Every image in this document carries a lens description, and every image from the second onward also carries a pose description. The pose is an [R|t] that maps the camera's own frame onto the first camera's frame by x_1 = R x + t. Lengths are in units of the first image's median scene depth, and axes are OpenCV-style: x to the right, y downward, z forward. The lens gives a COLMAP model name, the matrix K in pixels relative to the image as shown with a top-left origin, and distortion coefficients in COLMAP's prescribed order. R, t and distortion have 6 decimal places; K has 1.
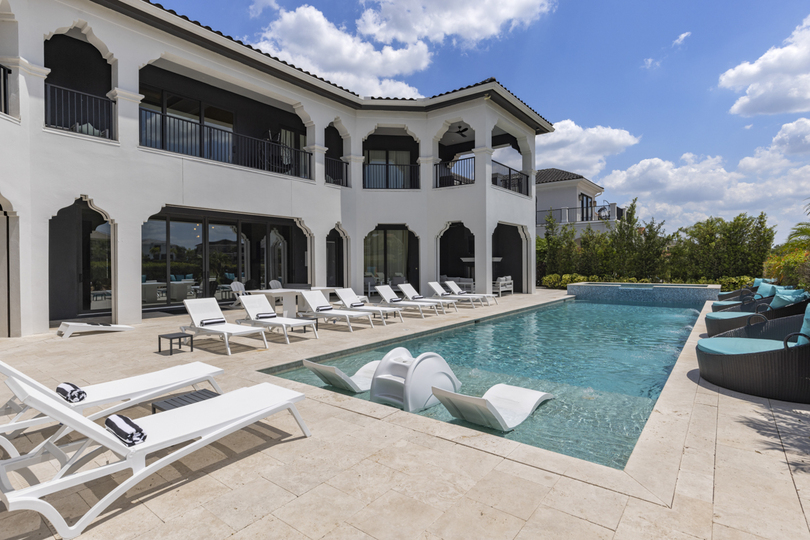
lens RADIAL K [[410.1, 0, 405.0], [0, 410.1, 270.0], [0, 0, 1]] dist [0.002418, 0.000043]
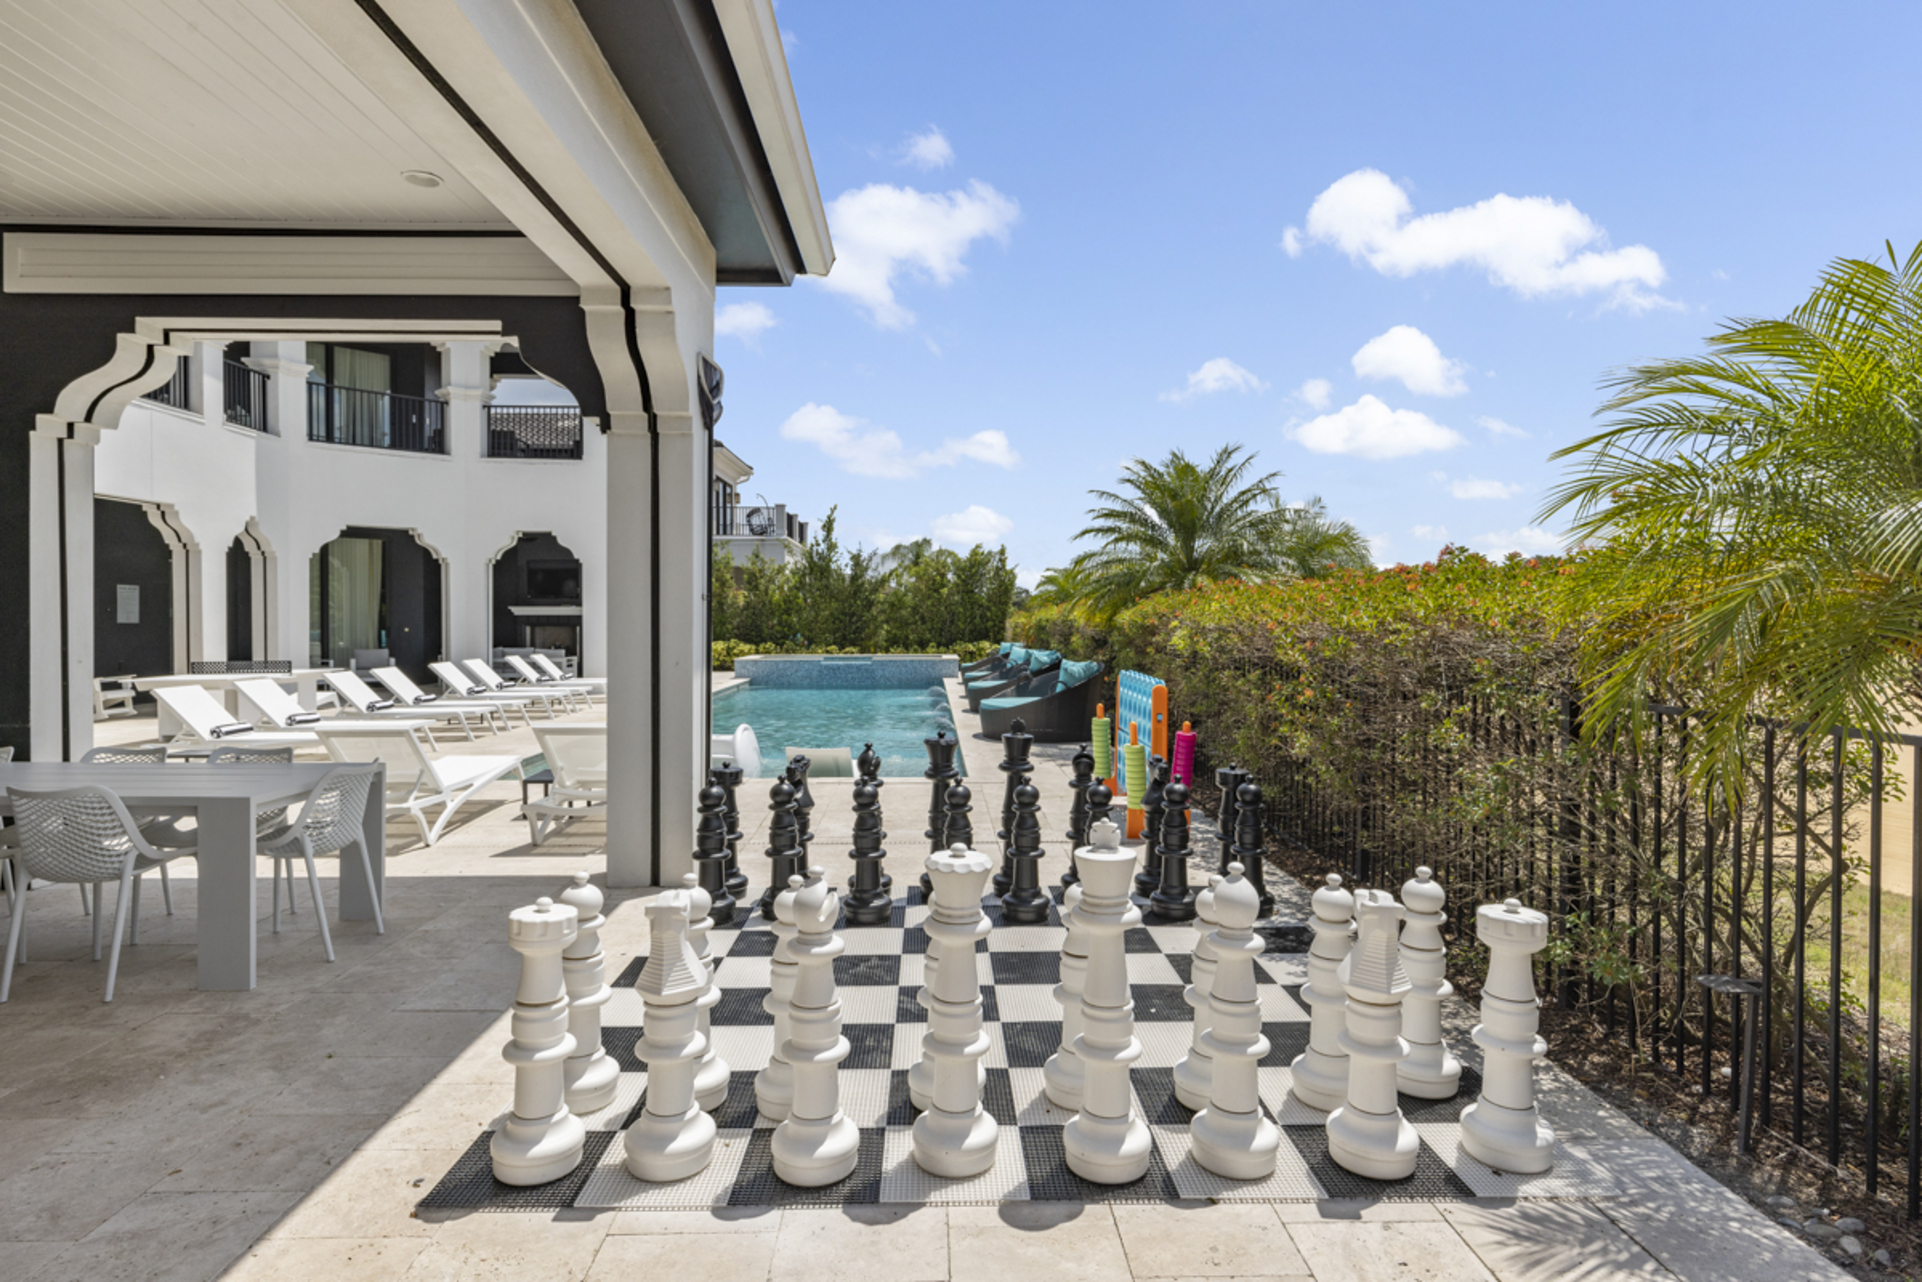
lens RADIAL K [[1045.2, 0, 956.2], [0, 1045.2, 630.5], [0, 0, 1]] dist [0.005049, 0.001568]
pose [[0.770693, -0.000076, 0.637207, -0.265008], [0.004070, 0.999980, -0.004804, 0.005669], [-0.637194, 0.006296, 0.770678, -0.252418]]
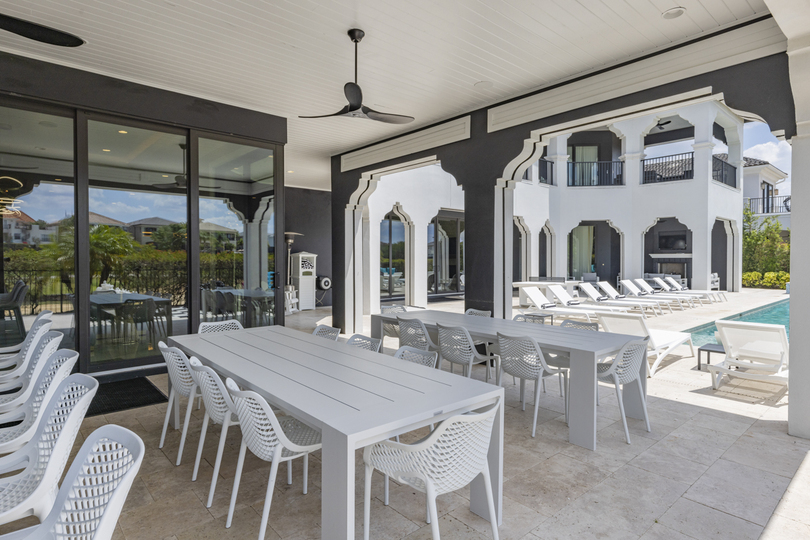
lens RADIAL K [[440.5, 0, 403.0], [0, 440.5, 265.6], [0, 0, 1]] dist [0.005049, 0.001568]
pose [[0.982346, 0.007633, -0.186918, -0.287123], [-0.007980, 0.999968, -0.001101, 0.004404], [0.186904, 0.002573, 0.982375, -0.159547]]
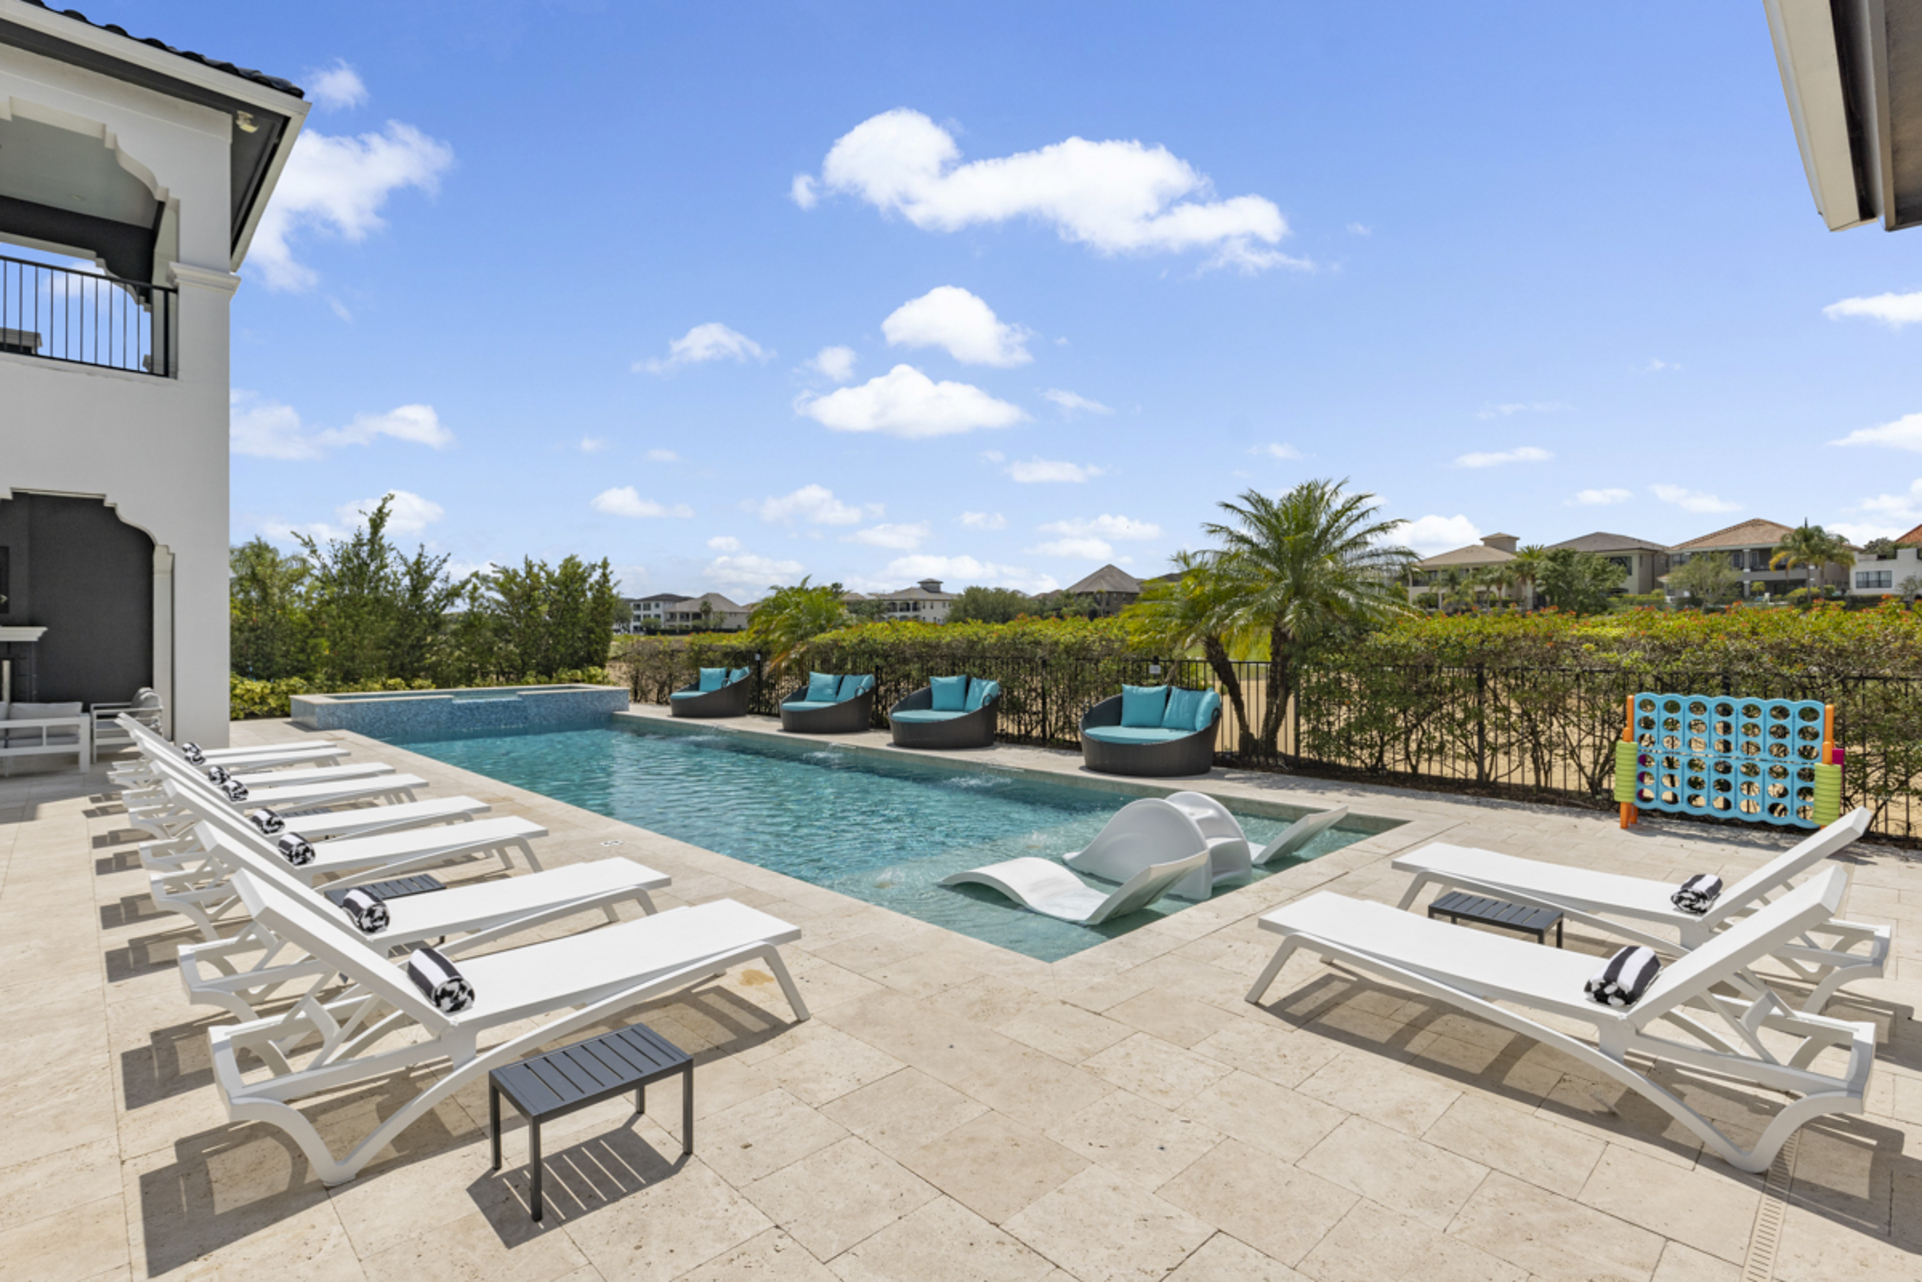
lens RADIAL K [[921.0, 0, 961.0], [0, 921.0, 641.0], [0, 0, 1]] dist [-0.001755, 0.000027]
pose [[0.137275, -0.001407, 0.990532, -0.368427], [0.022924, 0.999736, -0.001757, -0.006863], [-0.990268, 0.022948, 0.137271, 0.318055]]
